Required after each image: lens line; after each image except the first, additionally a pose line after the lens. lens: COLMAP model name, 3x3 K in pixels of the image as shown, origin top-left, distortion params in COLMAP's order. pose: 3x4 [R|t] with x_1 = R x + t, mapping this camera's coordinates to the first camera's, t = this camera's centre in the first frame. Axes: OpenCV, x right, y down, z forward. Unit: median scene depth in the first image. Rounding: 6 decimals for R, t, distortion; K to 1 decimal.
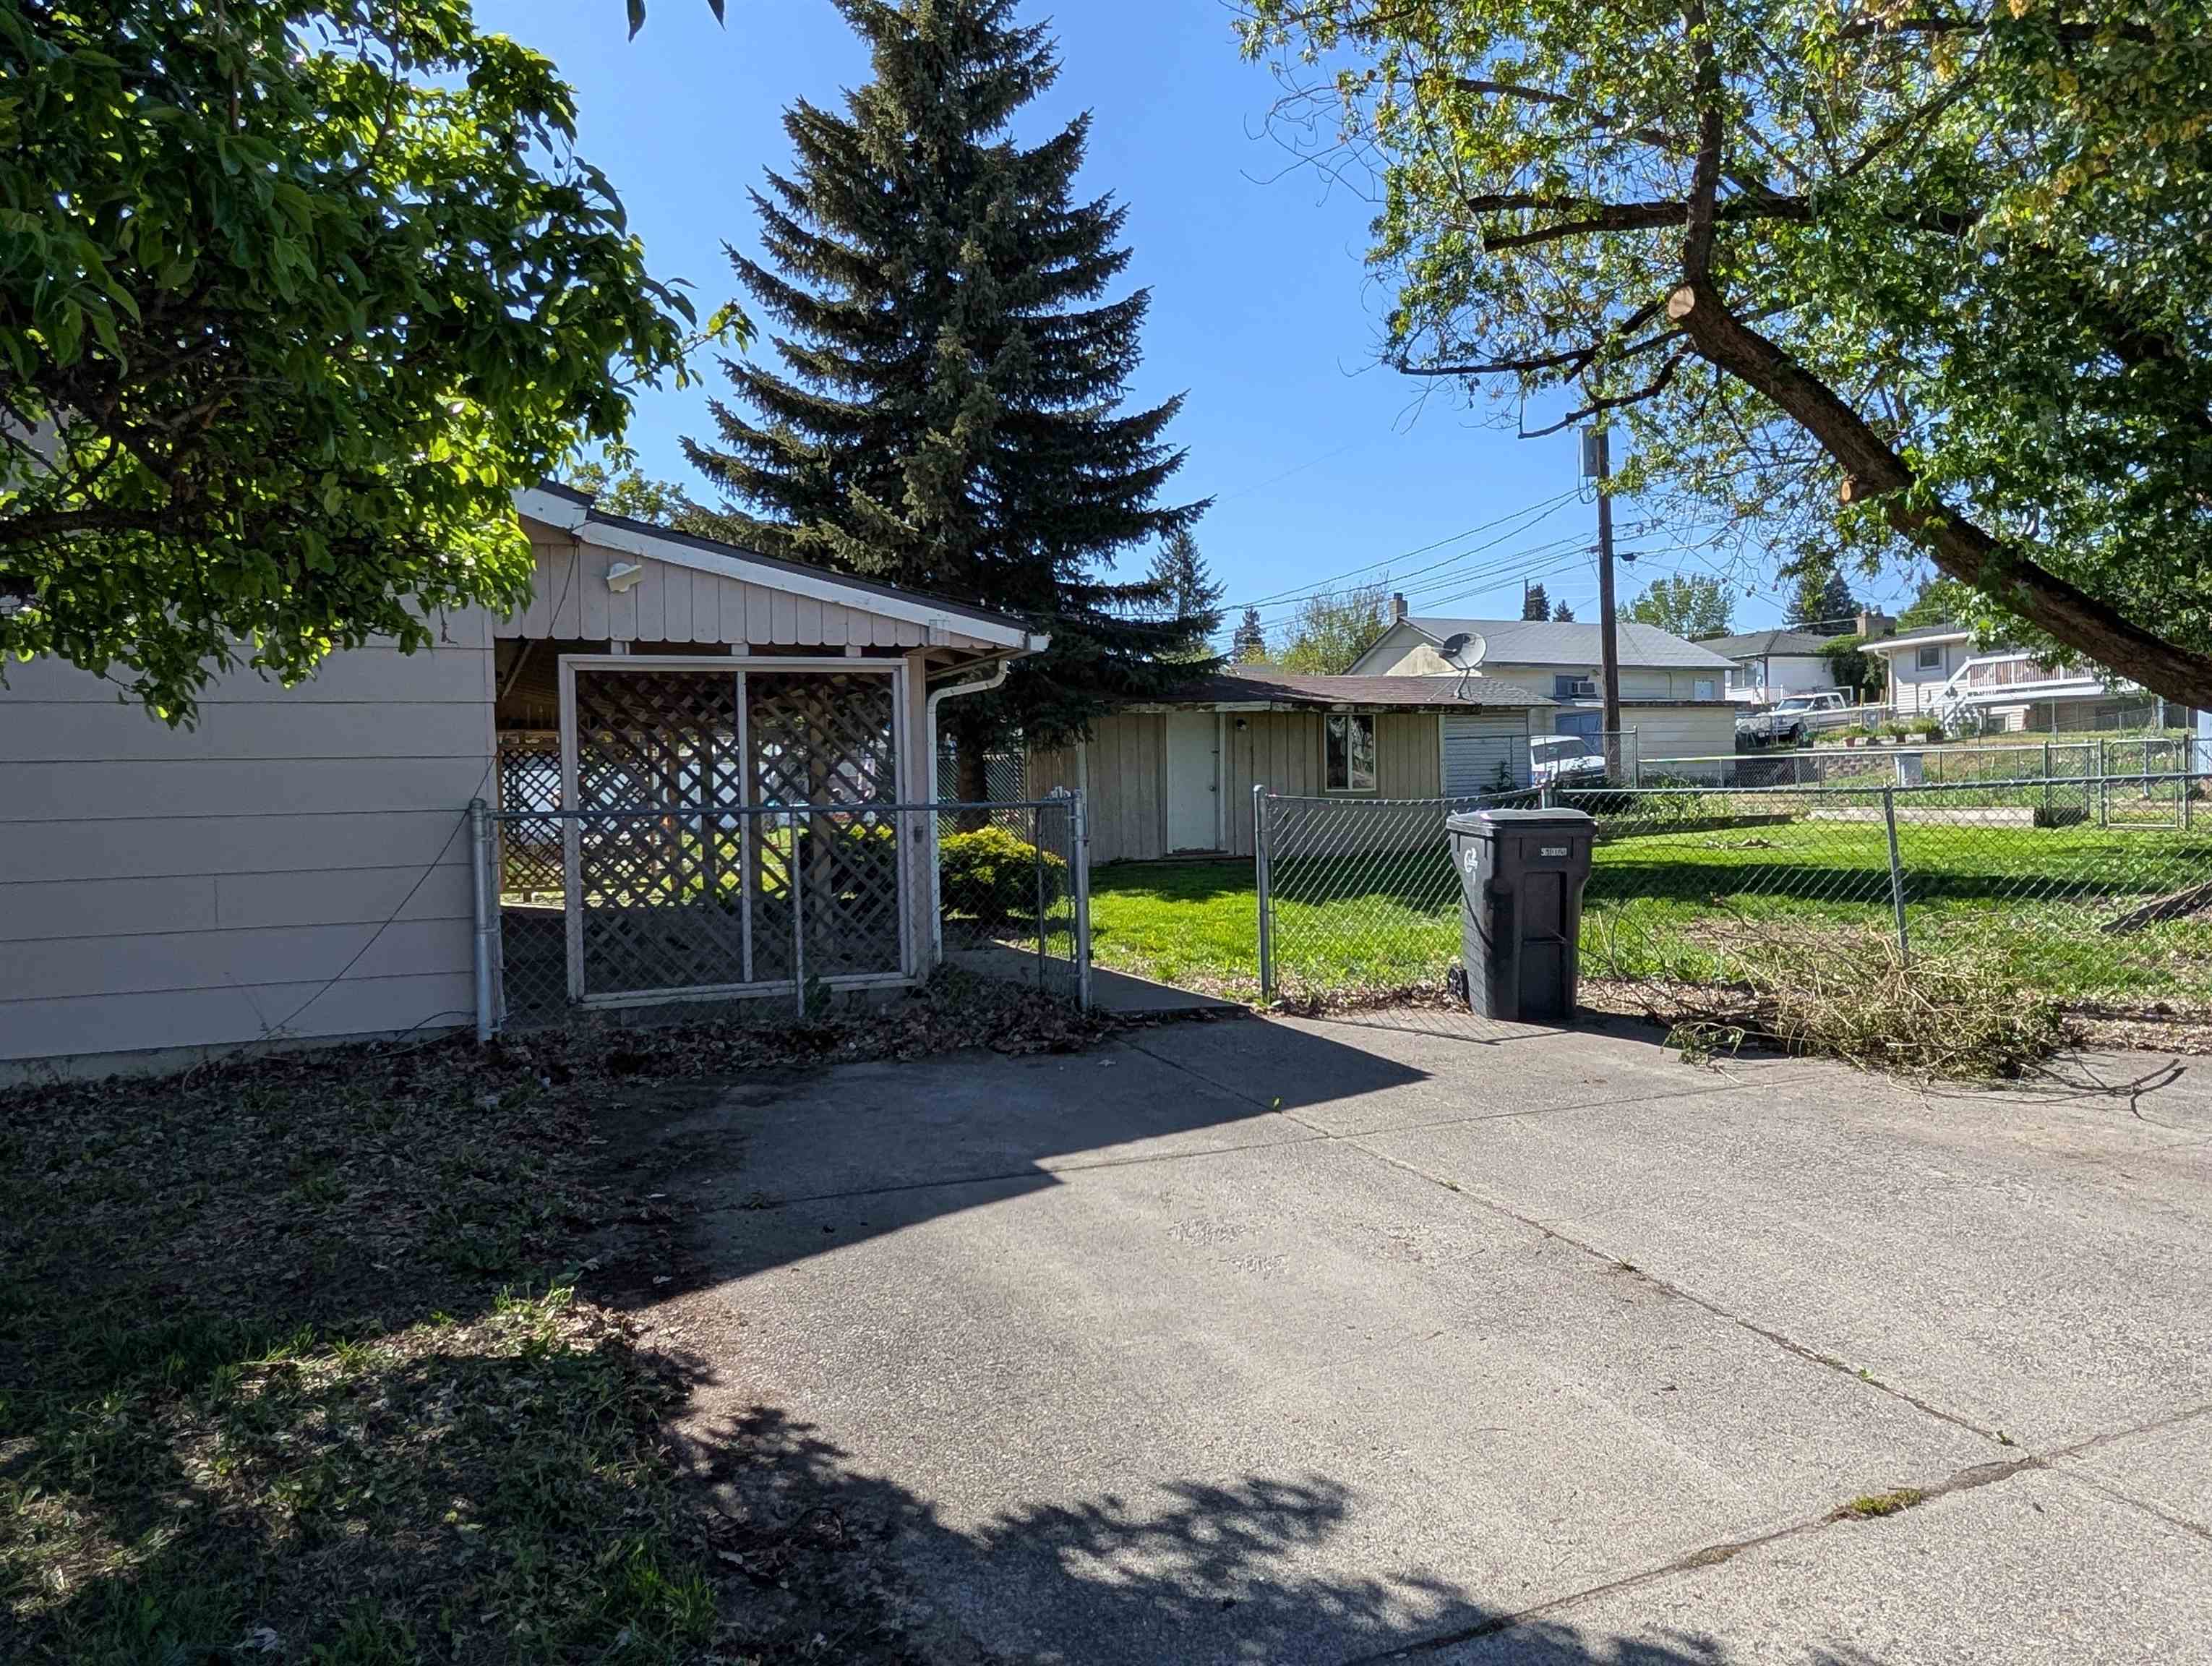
lens RADIAL K [[1556.5, 0, 1152.6], [0, 1556.5, 821.5], [0, 0, 1]] dist [-0.001450, 0.002399]
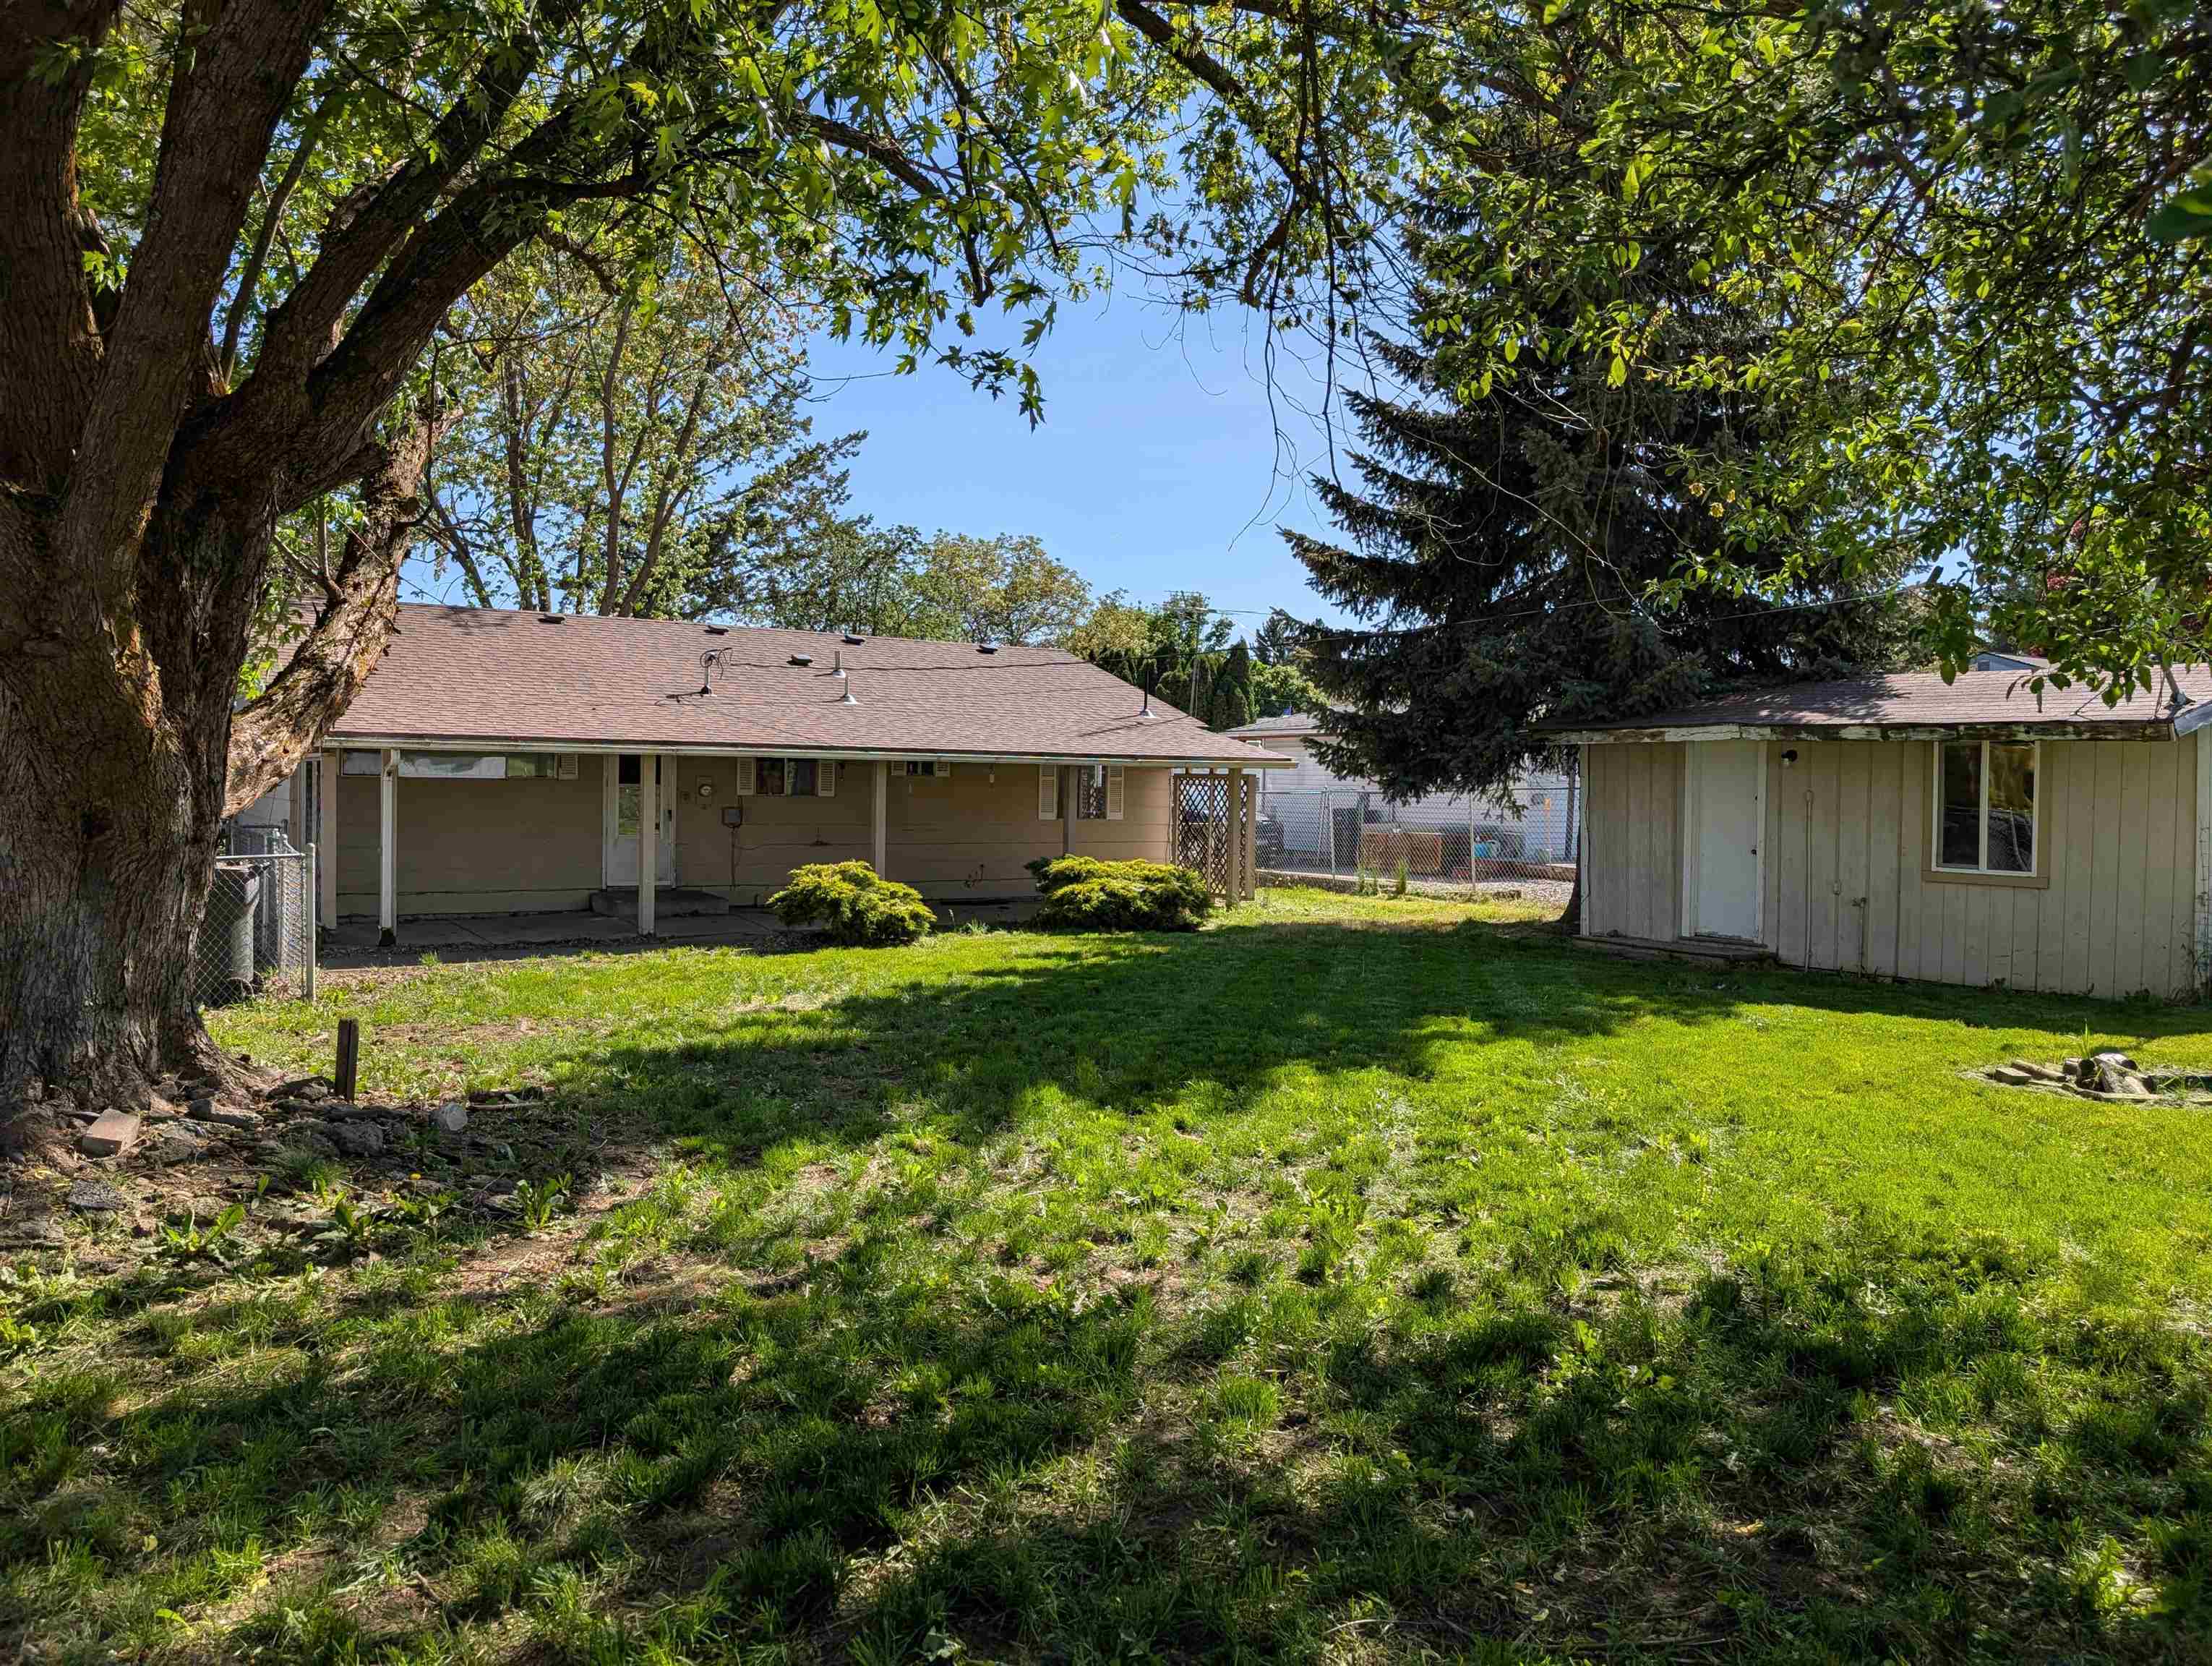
lens RADIAL K [[1592.3, 0, 1039.4], [0, 1592.3, 828.6], [0, 0, 1]] dist [0.003082, -0.009847]
pose [[0.116251, 0.057361, -0.991562, 0.985981], [-0.038541, 0.997840, 0.053206, -0.079923], [0.992472, 0.032030, 0.118210, 0.868228]]
